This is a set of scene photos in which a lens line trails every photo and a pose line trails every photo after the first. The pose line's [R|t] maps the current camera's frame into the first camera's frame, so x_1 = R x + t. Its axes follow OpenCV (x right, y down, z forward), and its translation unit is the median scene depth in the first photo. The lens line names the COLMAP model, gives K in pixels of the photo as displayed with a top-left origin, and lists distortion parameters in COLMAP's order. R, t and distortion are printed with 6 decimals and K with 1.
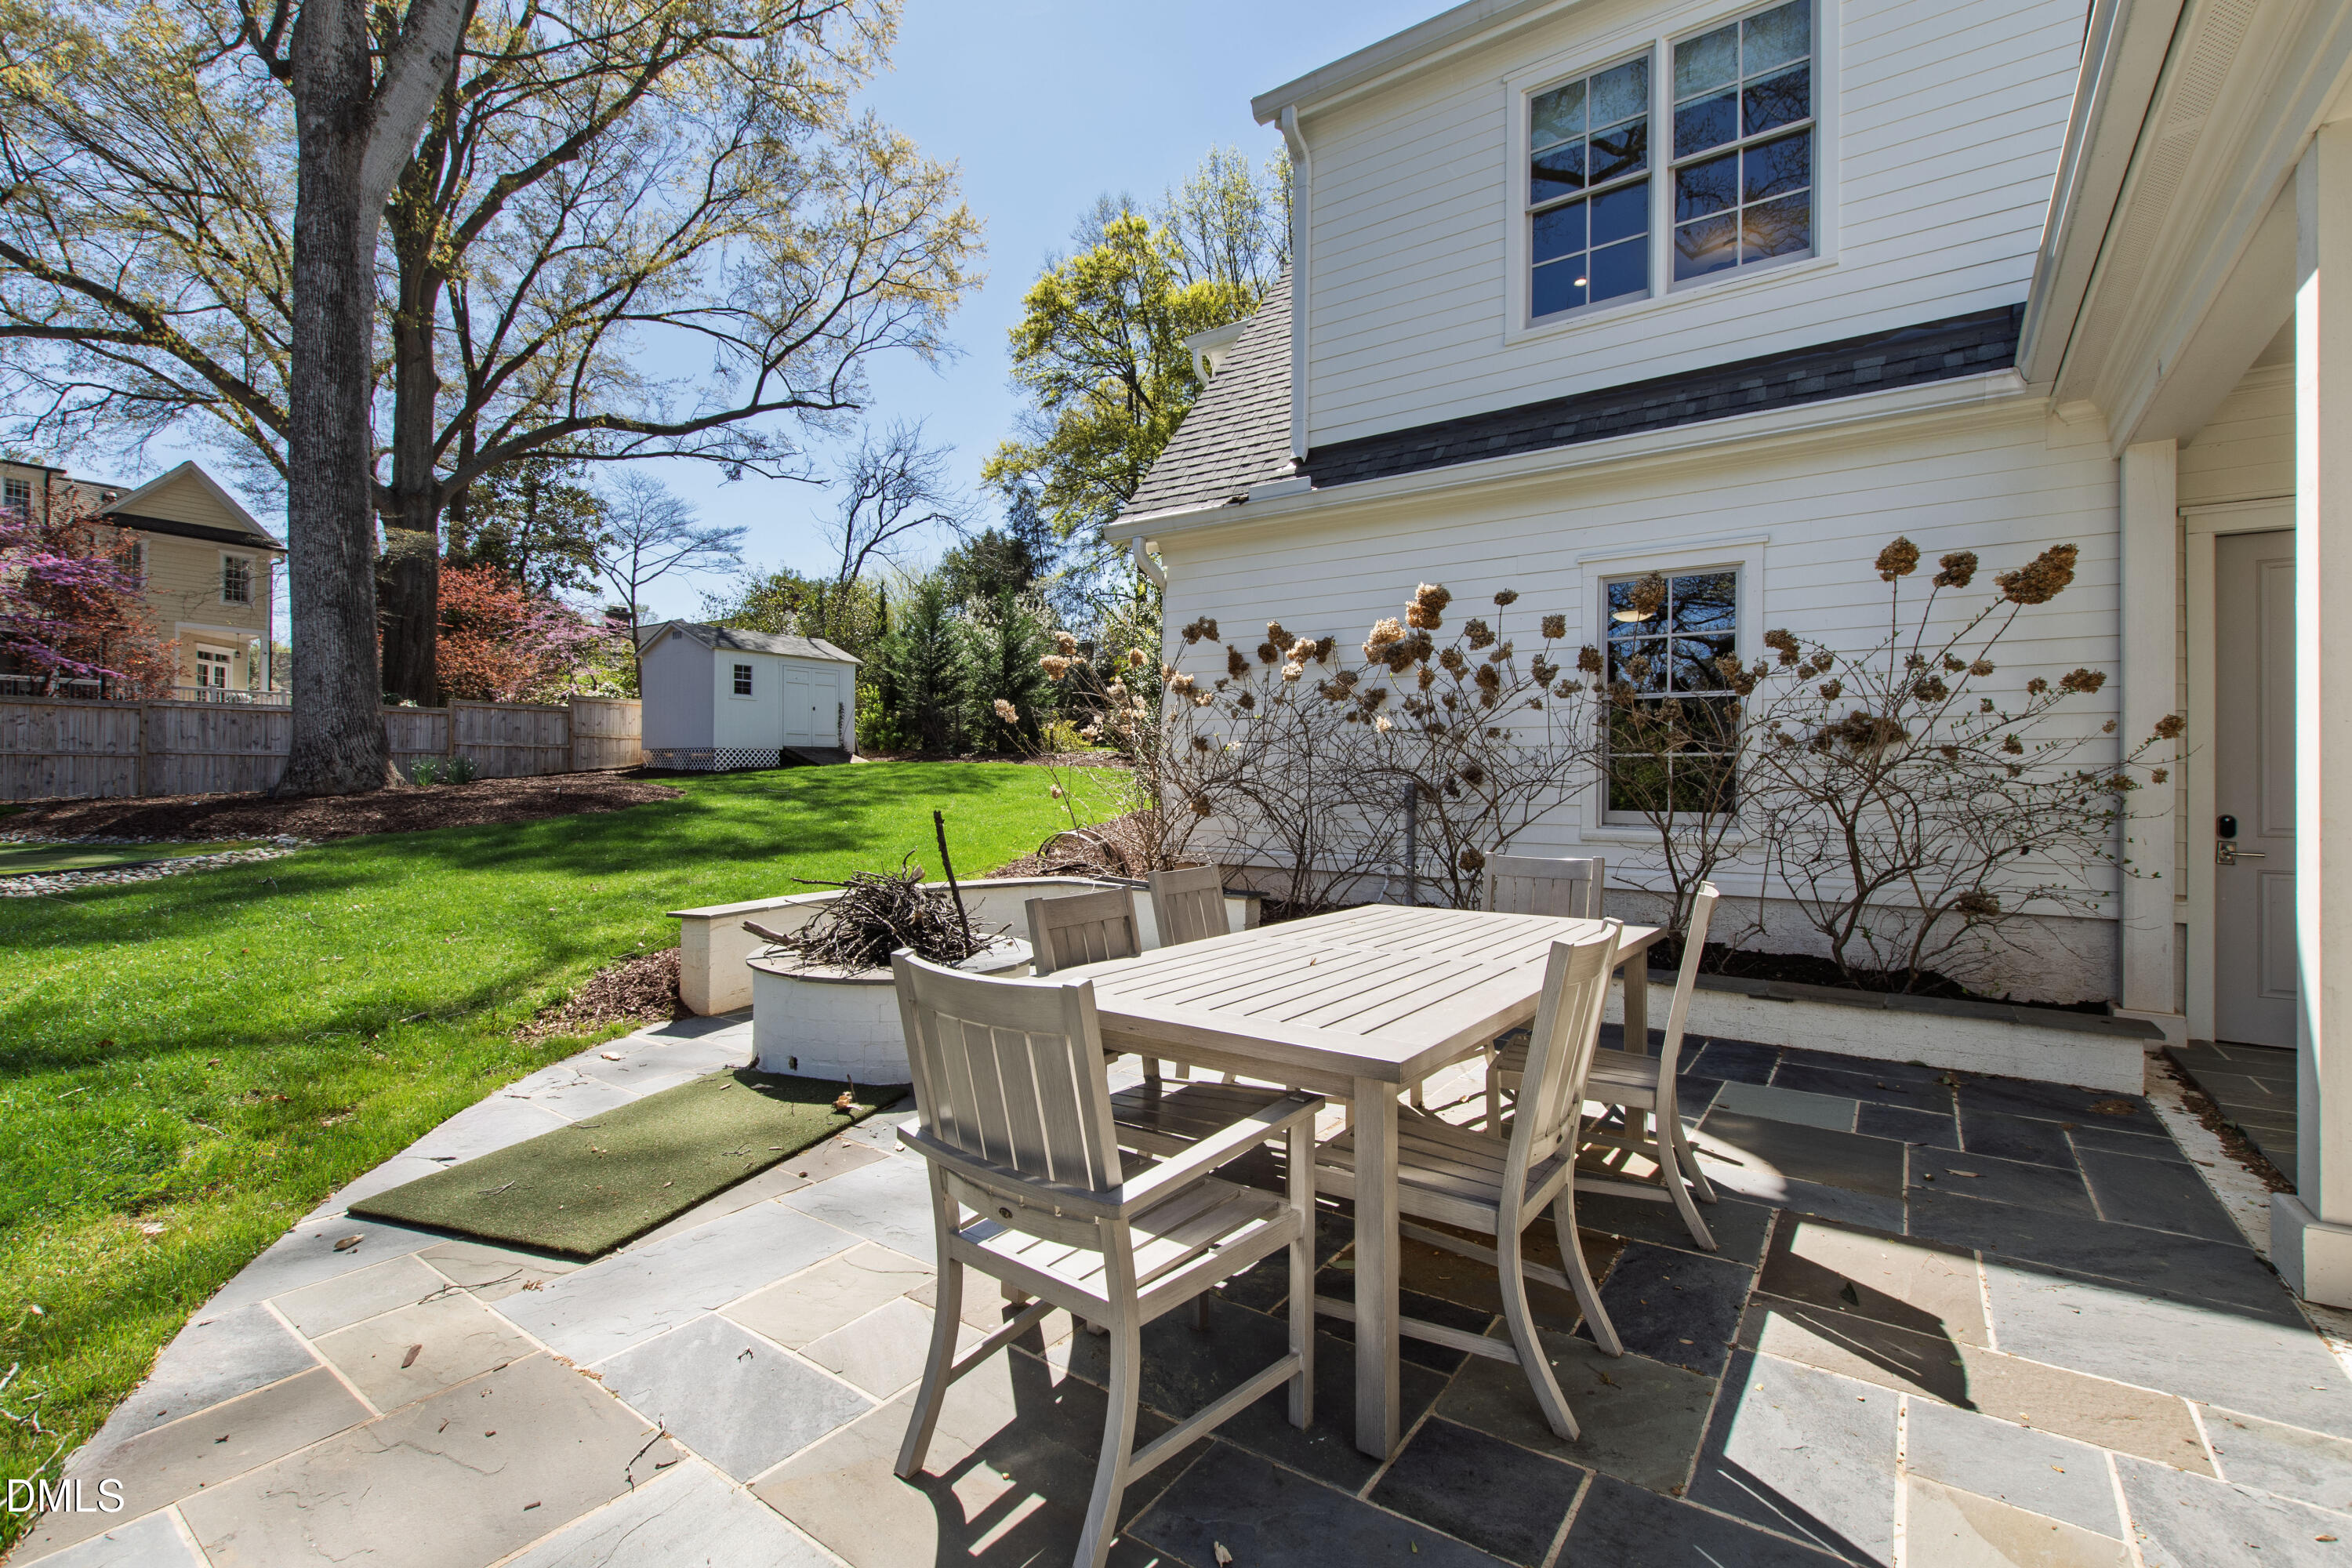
lens RADIAL K [[1013.8, 0, 1190.8], [0, 1013.8, 788.2], [0, 0, 1]] dist [-0.001462, -0.002020]
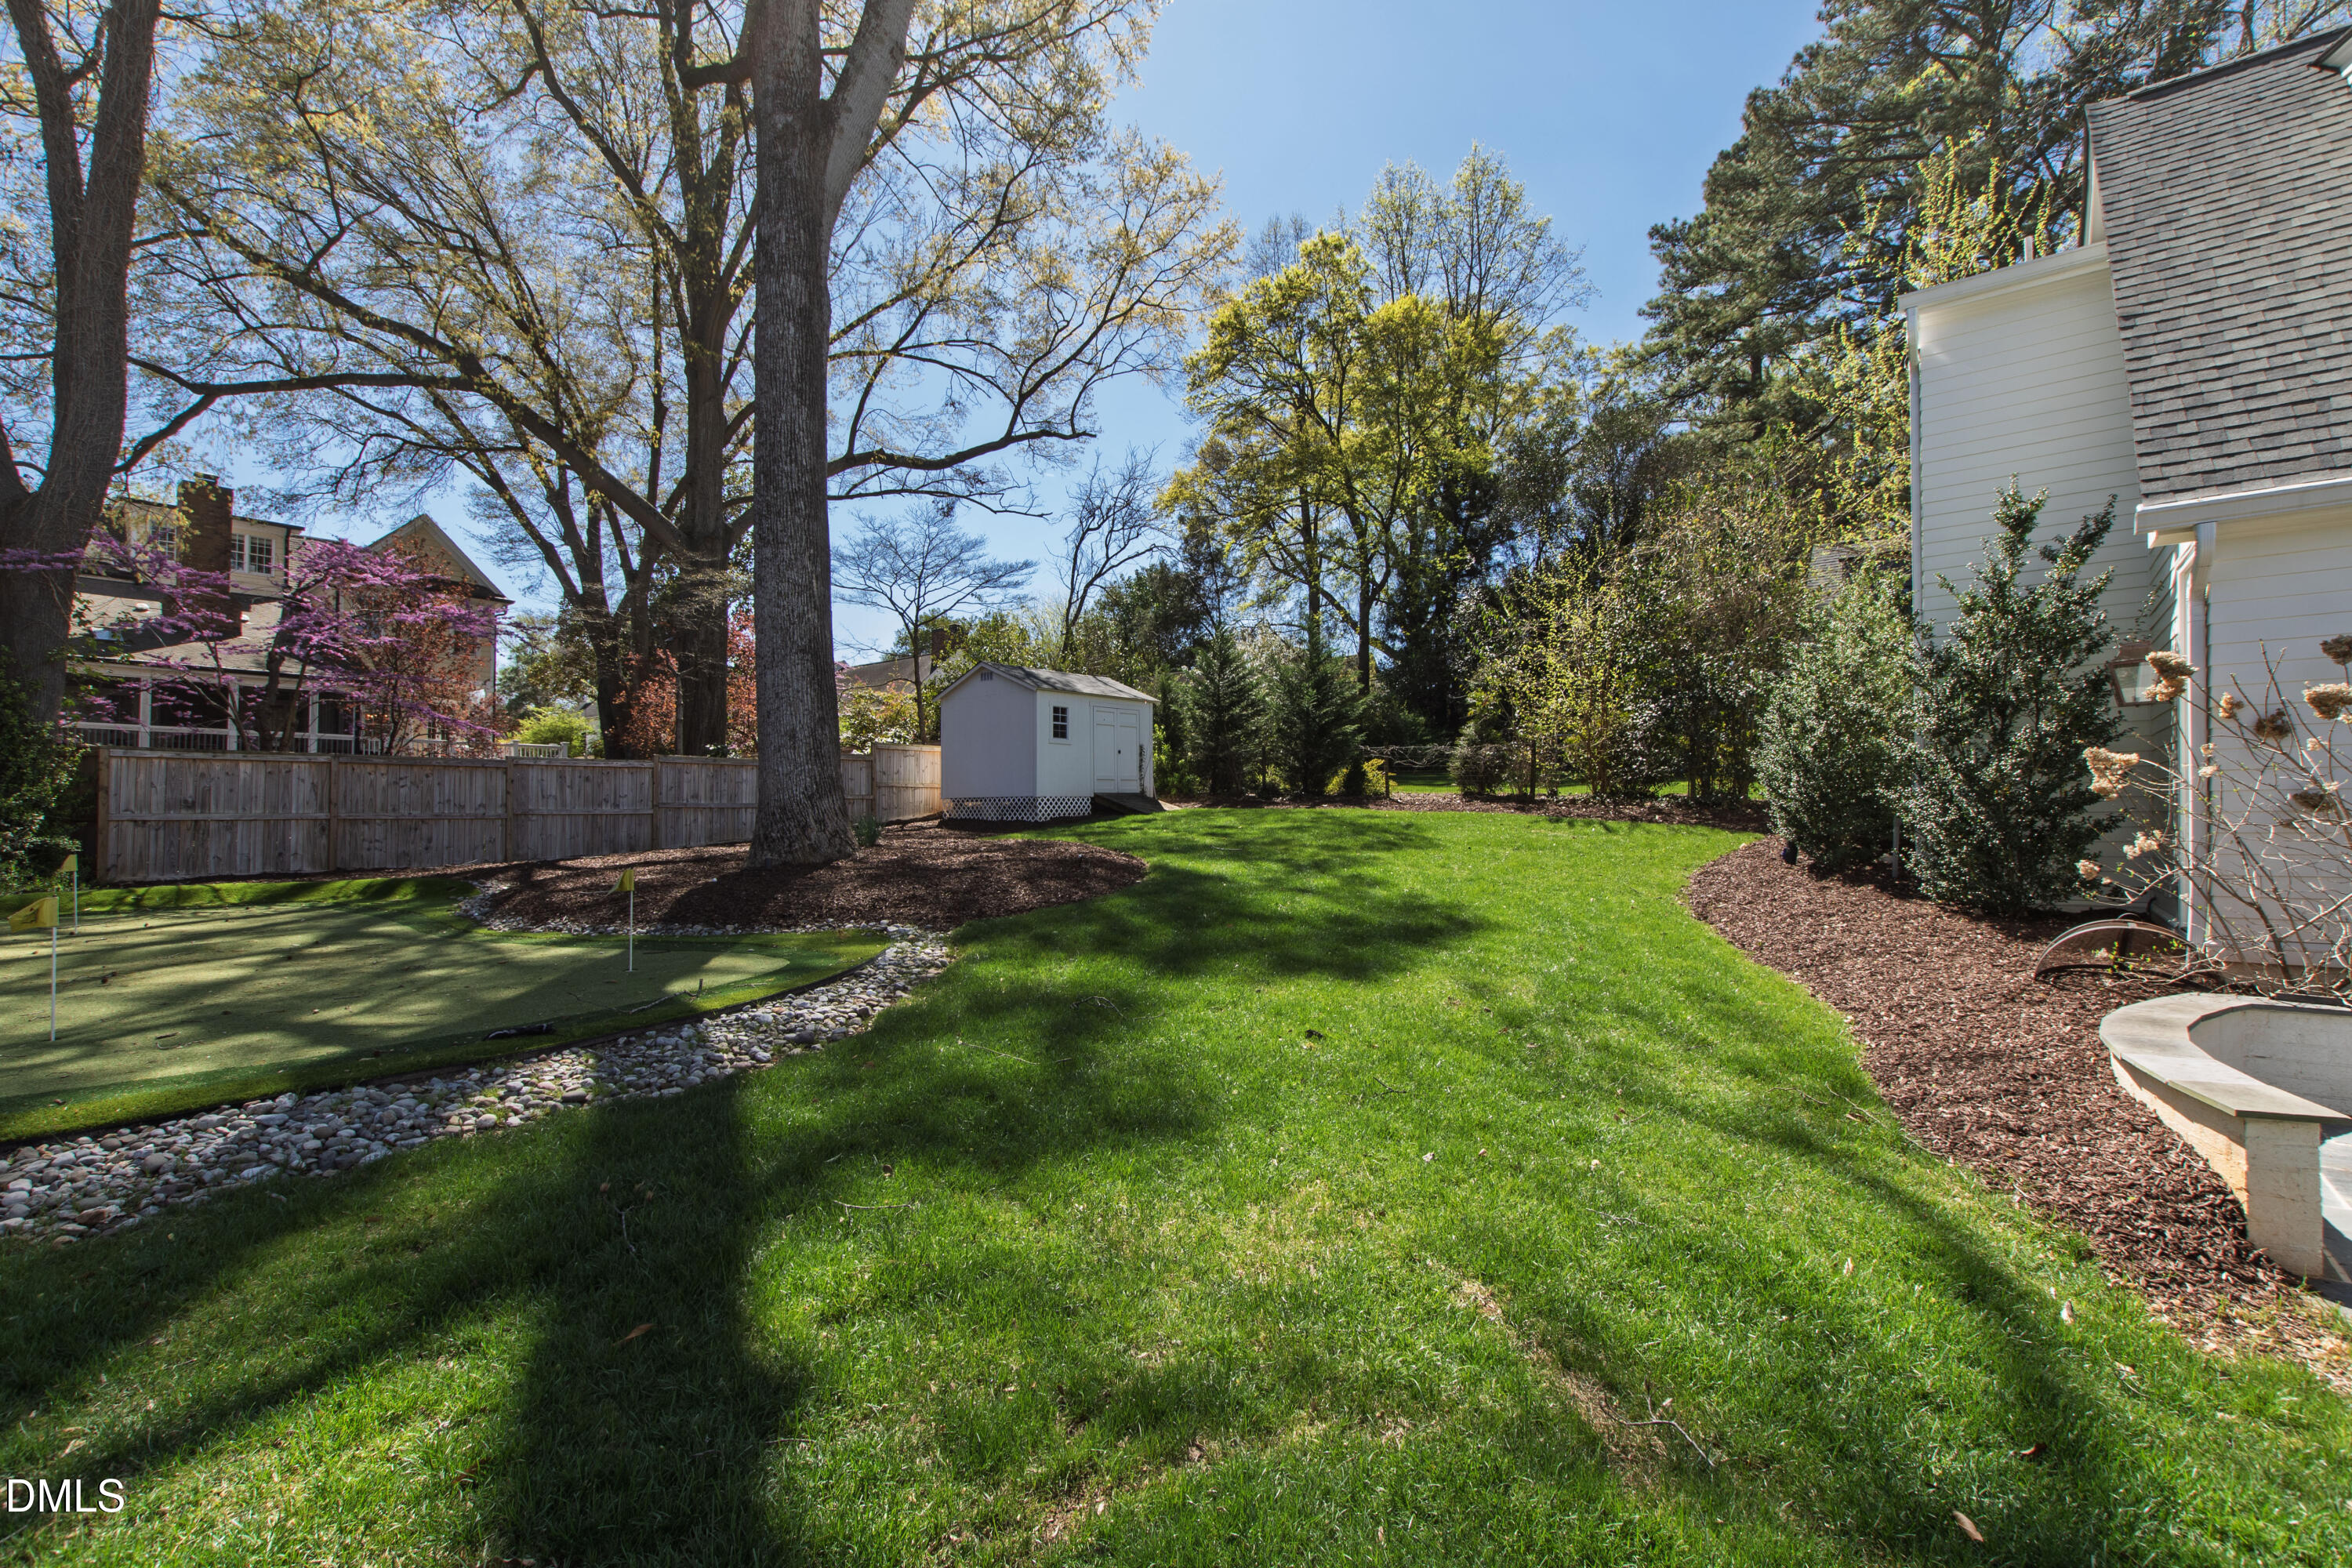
lens RADIAL K [[1013.8, 0, 1185.7], [0, 1013.8, 783.1], [0, 0, 1]] dist [-0.001462, -0.002020]
pose [[0.998393, -0.020289, -0.052907, -0.249108], [0.018476, 0.999233, -0.034529, -0.015459], [0.053567, 0.033496, 0.998002, 0.071579]]
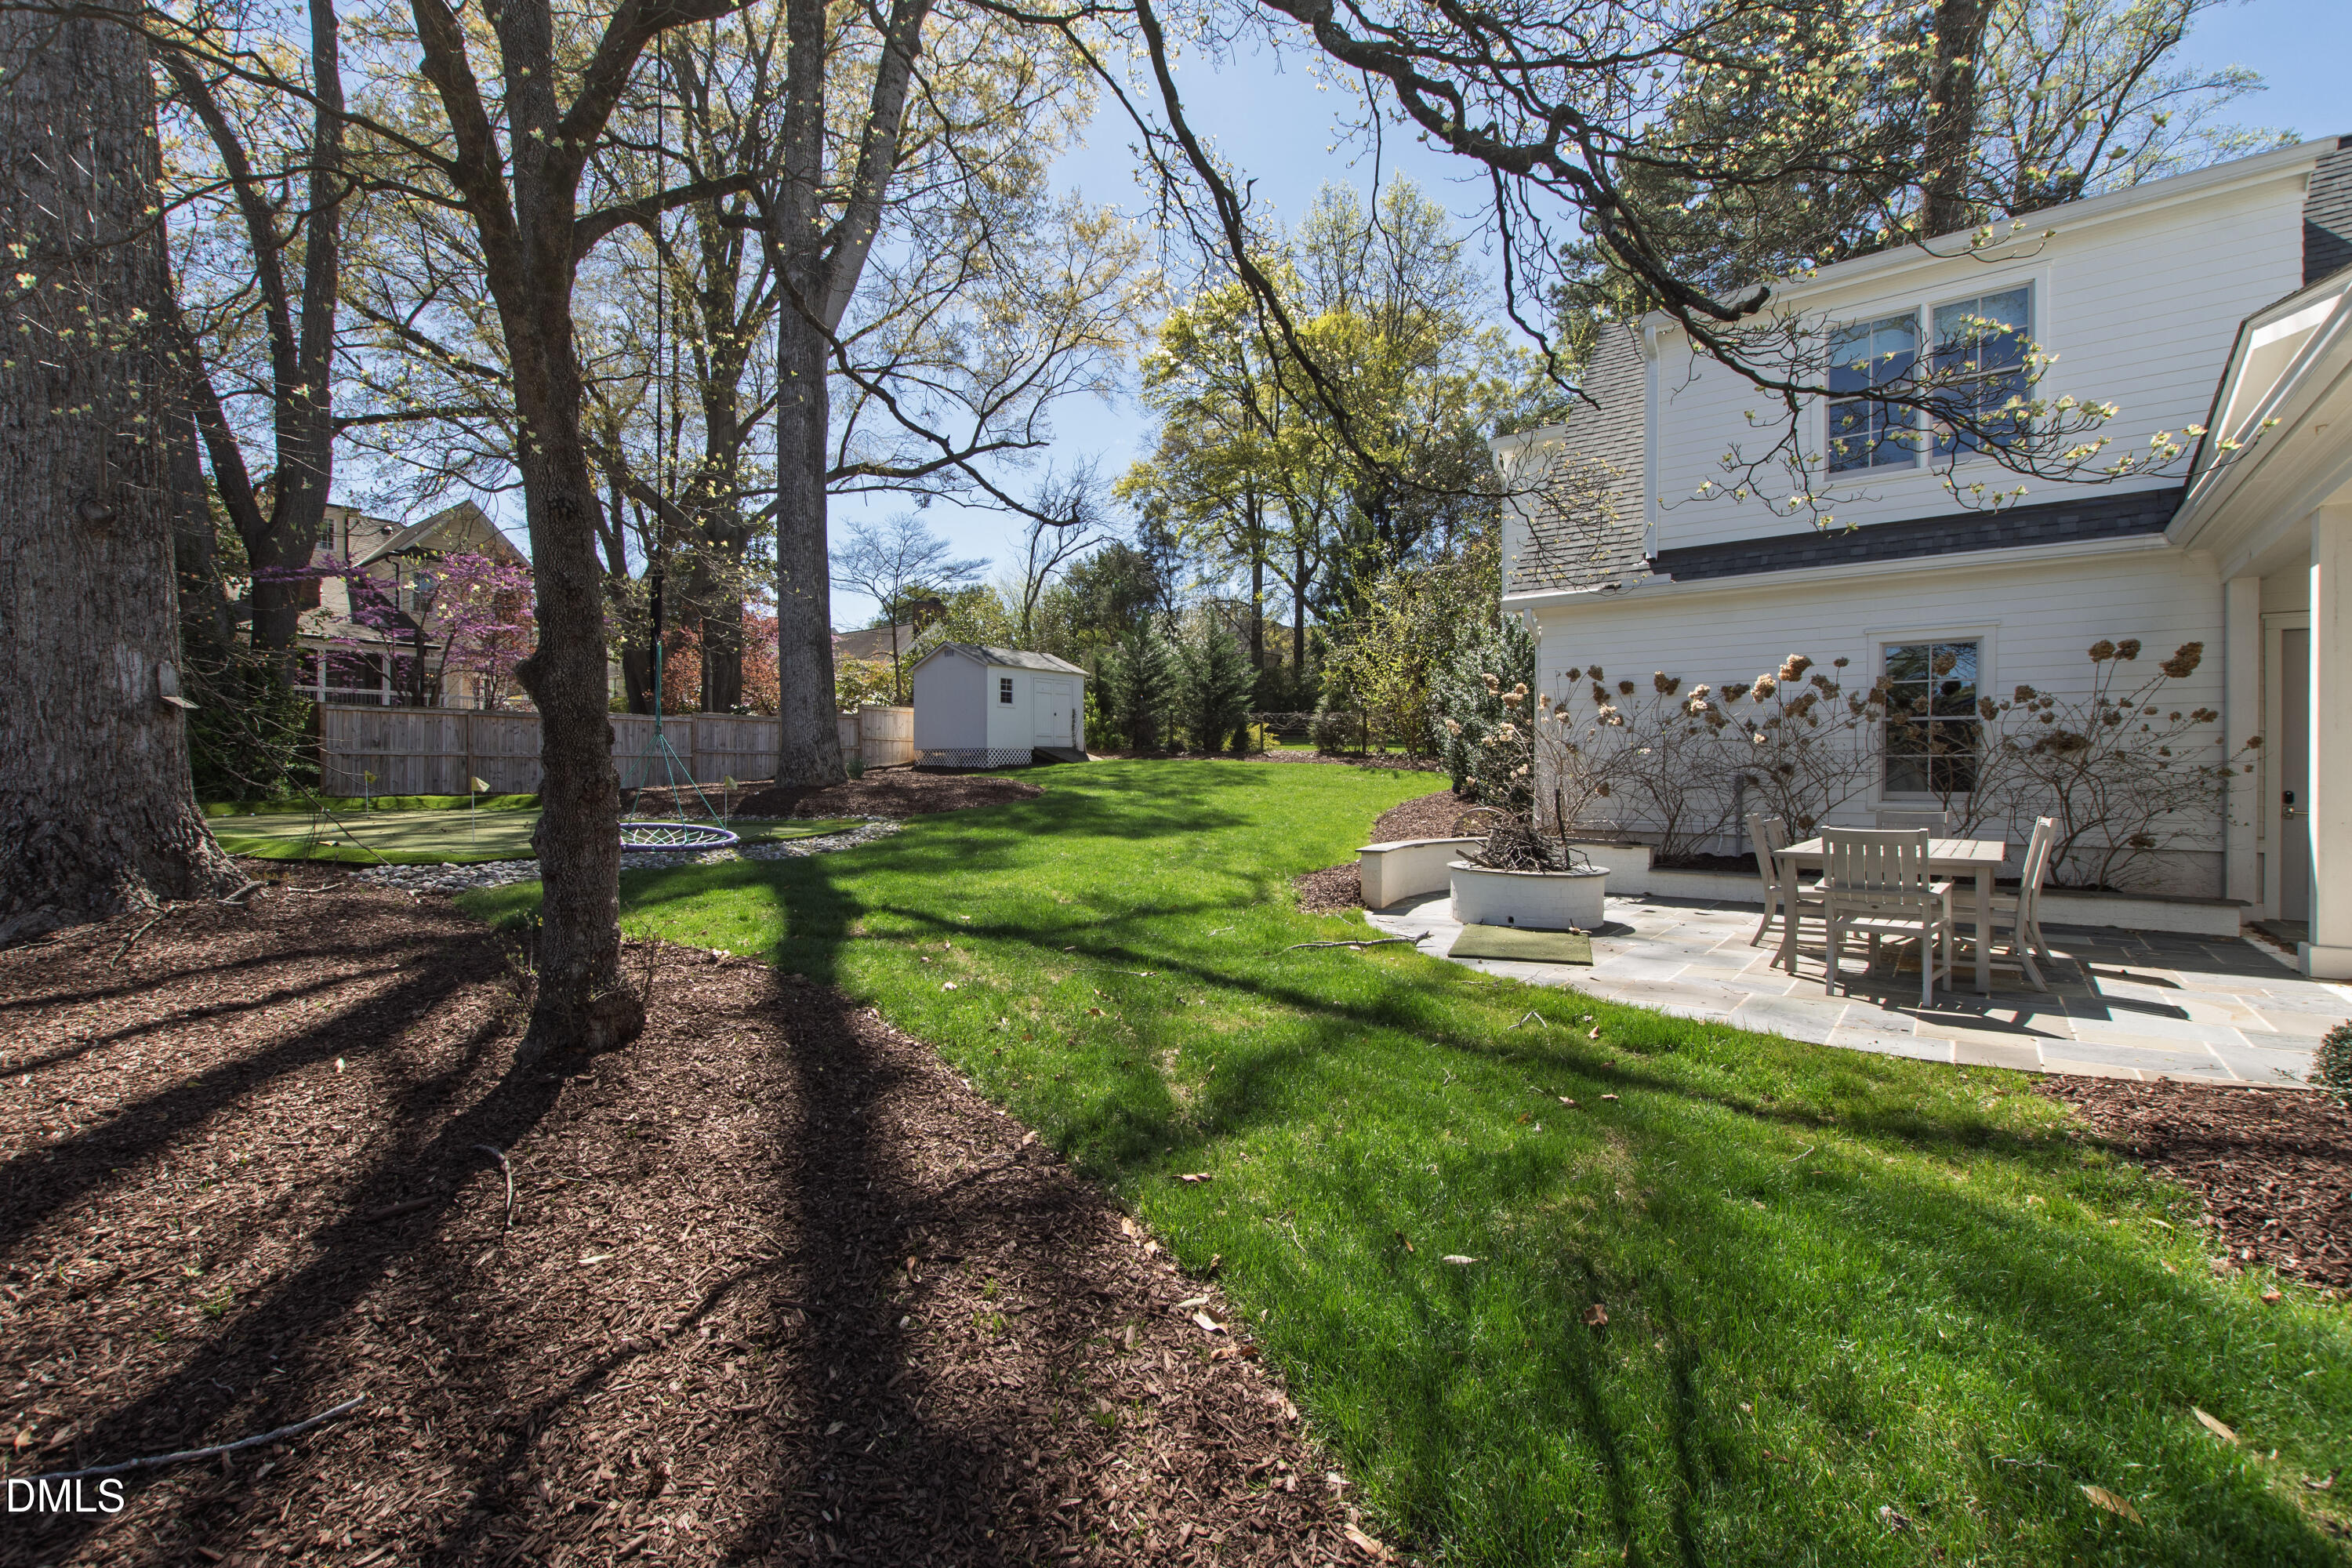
lens RADIAL K [[1013.8, 0, 1188.0], [0, 1013.8, 795.5], [0, 0, 1]] dist [-0.001462, -0.002020]
pose [[0.999171, -0.005727, -0.040294, -0.161740], [0.006330, 0.999870, 0.014849, -0.000341], [0.040204, -0.015092, 0.999078, -0.164801]]
